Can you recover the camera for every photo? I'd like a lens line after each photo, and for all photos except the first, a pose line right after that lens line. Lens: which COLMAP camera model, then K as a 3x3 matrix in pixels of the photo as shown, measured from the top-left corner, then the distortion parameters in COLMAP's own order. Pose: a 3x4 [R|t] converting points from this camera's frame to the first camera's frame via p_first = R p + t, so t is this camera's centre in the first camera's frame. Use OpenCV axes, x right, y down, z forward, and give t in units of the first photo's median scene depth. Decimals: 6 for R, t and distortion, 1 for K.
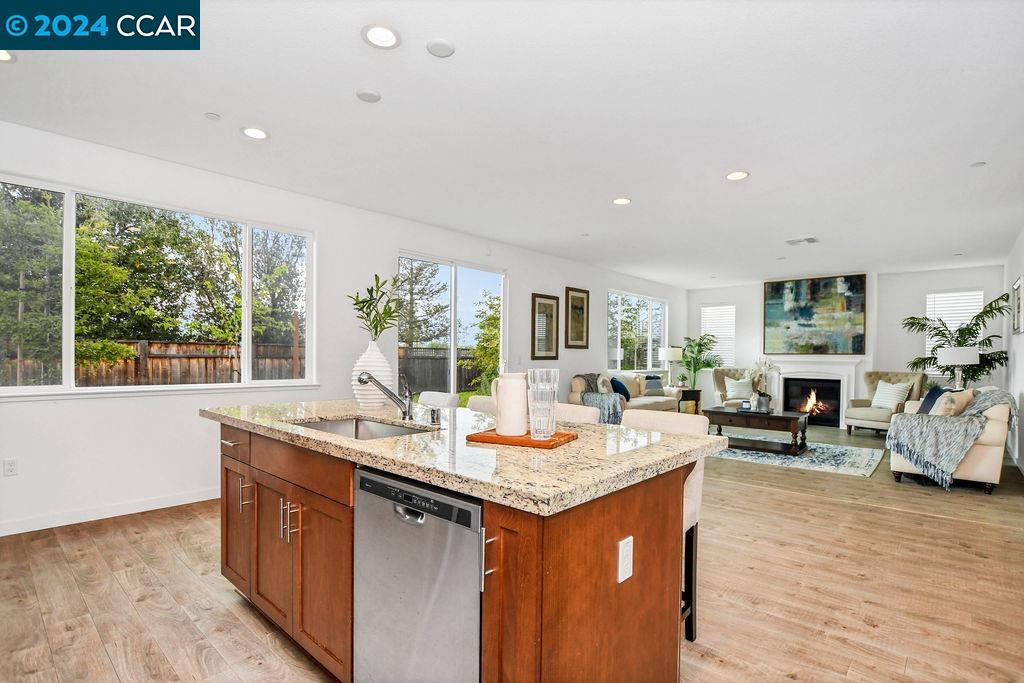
lens RADIAL K [[486.1, 0, 520.0], [0, 486.1, 363.6], [0, 0, 1]] dist [-0.021534, -0.002159]
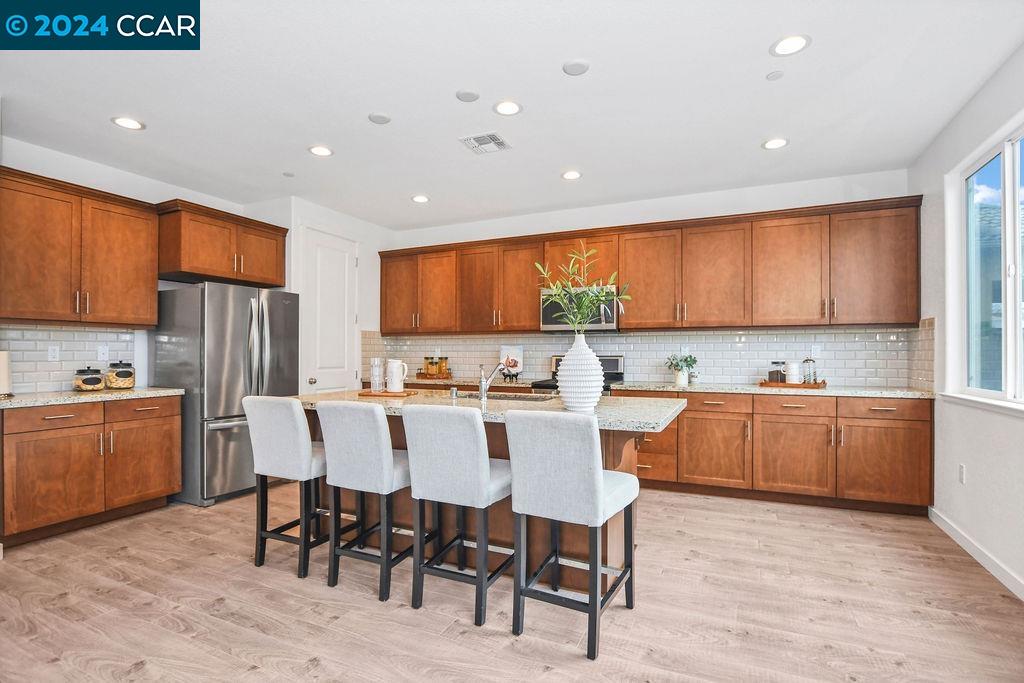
lens RADIAL K [[486.1, 0, 519.3], [0, 486.1, 355.5], [0, 0, 1]] dist [-0.021534, -0.002159]
pose [[-0.954921, -0.006044, -0.296800, 0.016728], [-0.011688, 0.999783, 0.017246, -0.007916], [0.296631, 0.019938, -0.954784, 0.591246]]
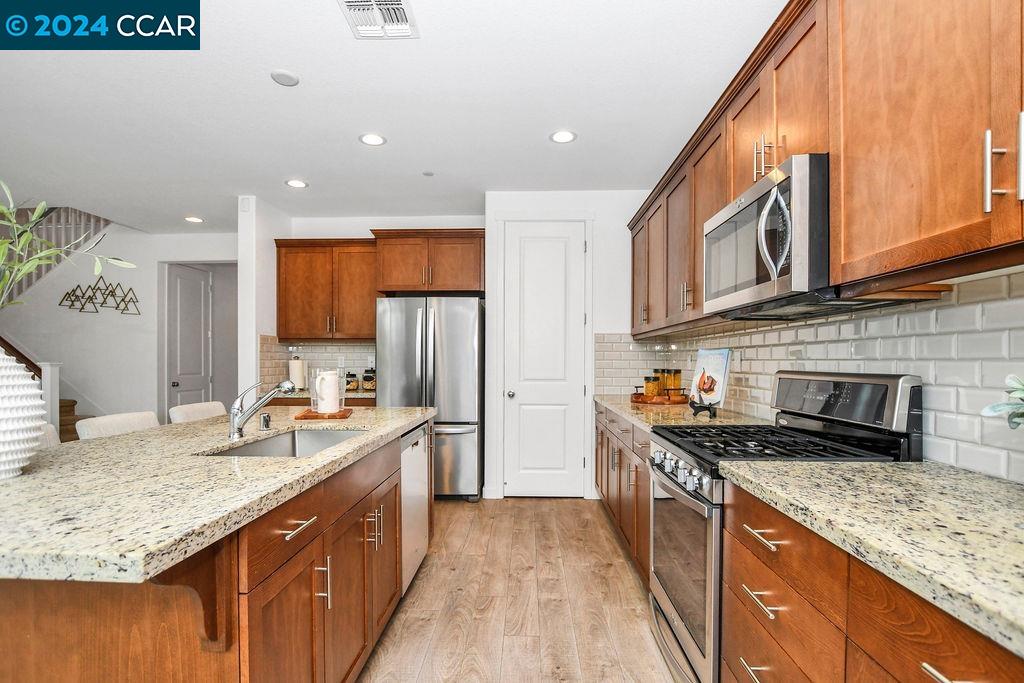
lens RADIAL K [[486.1, 0, 516.4], [0, 486.1, 367.6], [0, 0, 1]] dist [-0.021534, -0.002159]
pose [[-0.646079, -0.019912, 0.763011, -0.306203], [0.003506, 0.999572, 0.029054, -0.007352], [-0.763263, 0.021447, -0.645732, 0.299807]]
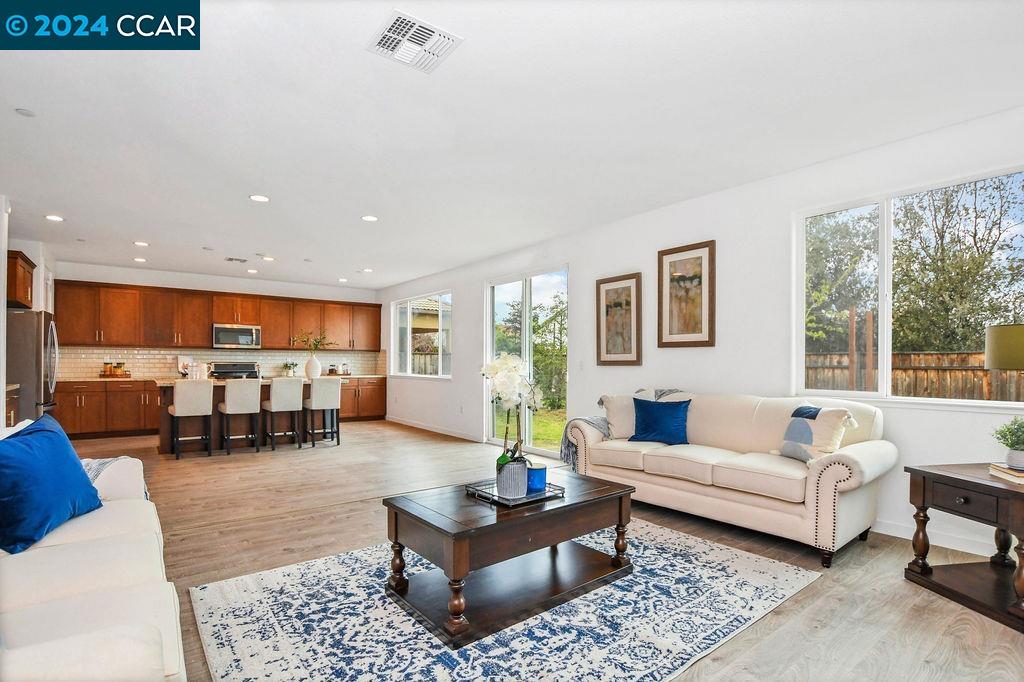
lens RADIAL K [[486.1, 0, 512.1], [0, 486.1, 362.3], [0, 0, 1]] dist [-0.021534, -0.002159]
pose [[-0.178694, -0.010772, -0.983846, 0.675568], [-0.021297, 0.999748, -0.007078, -0.003436], [0.983674, 0.019688, -0.178878, 0.826828]]
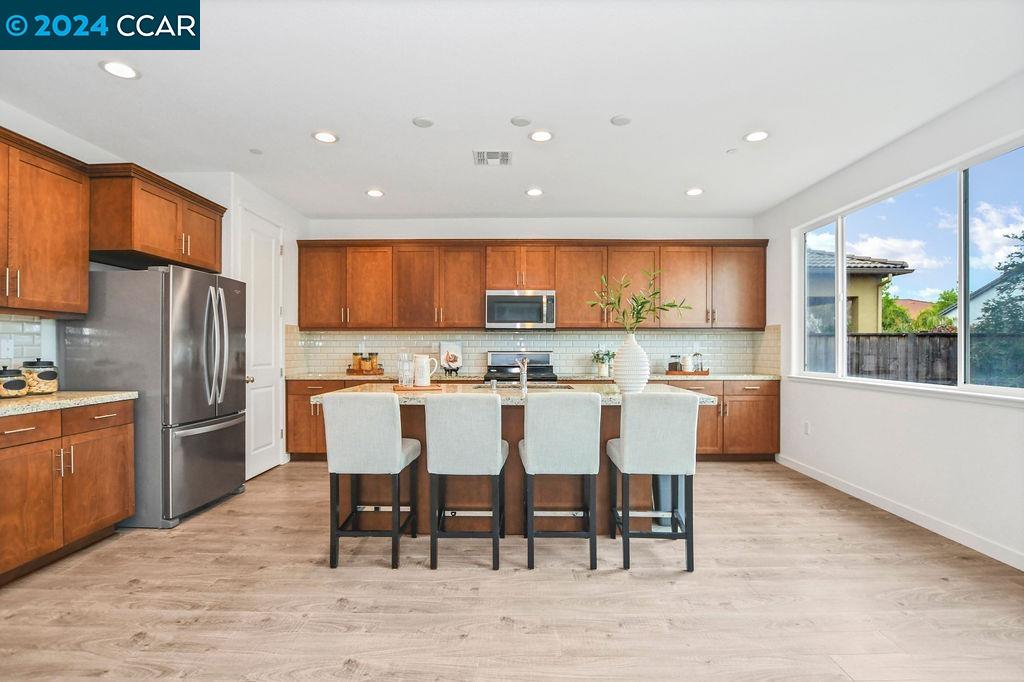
lens RADIAL K [[486.1, 0, 514.5], [0, 486.1, 353.3], [0, 0, 1]] dist [-0.021534, -0.002159]
pose [[-0.753649, -0.002009, -0.657274, 0.202148], [-0.015597, 0.999768, 0.014827, -0.005120], [0.657092, 0.021426, -0.753506, 0.545843]]
